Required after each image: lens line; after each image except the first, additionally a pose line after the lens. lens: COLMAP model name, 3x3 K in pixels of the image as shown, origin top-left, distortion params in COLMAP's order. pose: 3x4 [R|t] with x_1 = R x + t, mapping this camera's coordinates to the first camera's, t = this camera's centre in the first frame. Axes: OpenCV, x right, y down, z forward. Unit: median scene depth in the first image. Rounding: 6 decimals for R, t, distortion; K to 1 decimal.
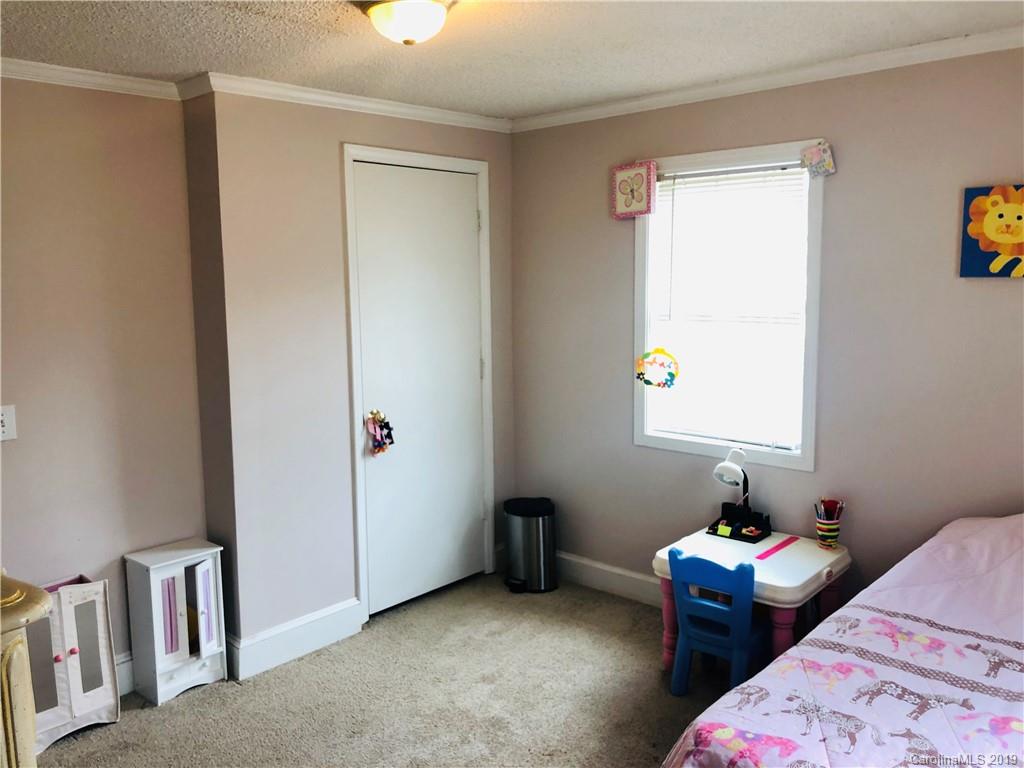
lens RADIAL K [[850.0, 0, 510.4], [0, 850.0, 387.9], [0, 0, 1]] dist [0.032568, -0.001641]
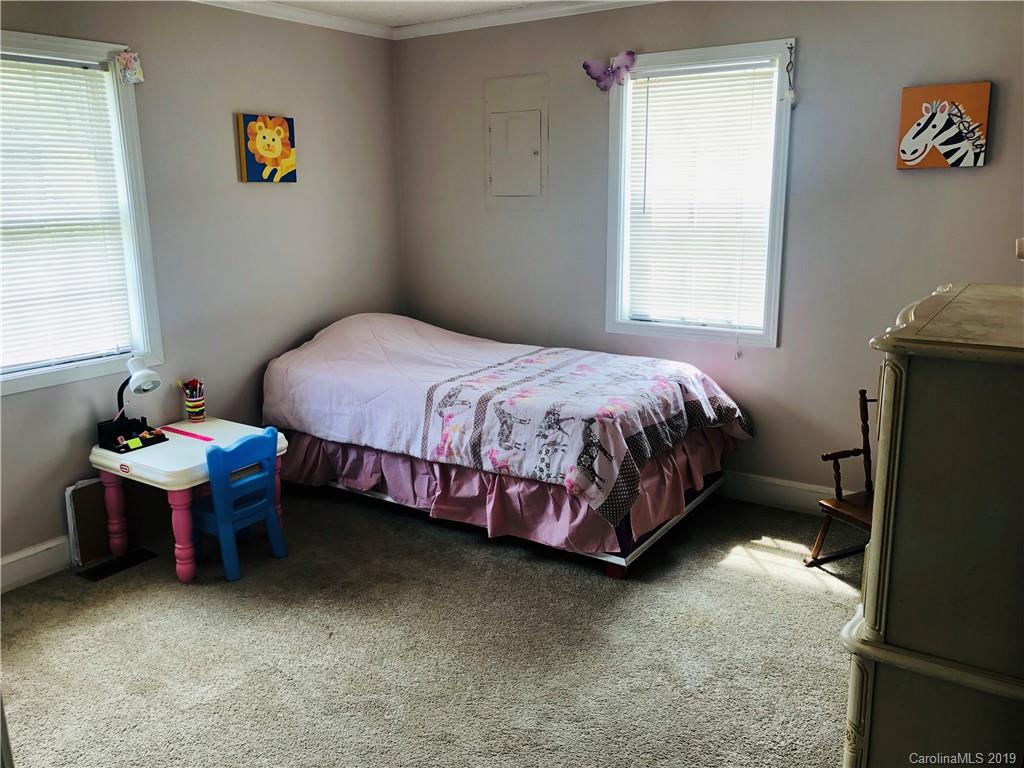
lens RADIAL K [[850.0, 0, 510.3], [0, 850.0, 379.5], [0, 0, 1]] dist [0.032568, -0.001641]
pose [[-0.138417, -0.216664, 0.966384, -0.907531], [0.140388, 0.961631, 0.235706, -0.091060], [-0.980373, 0.168295, -0.102689, 0.804841]]
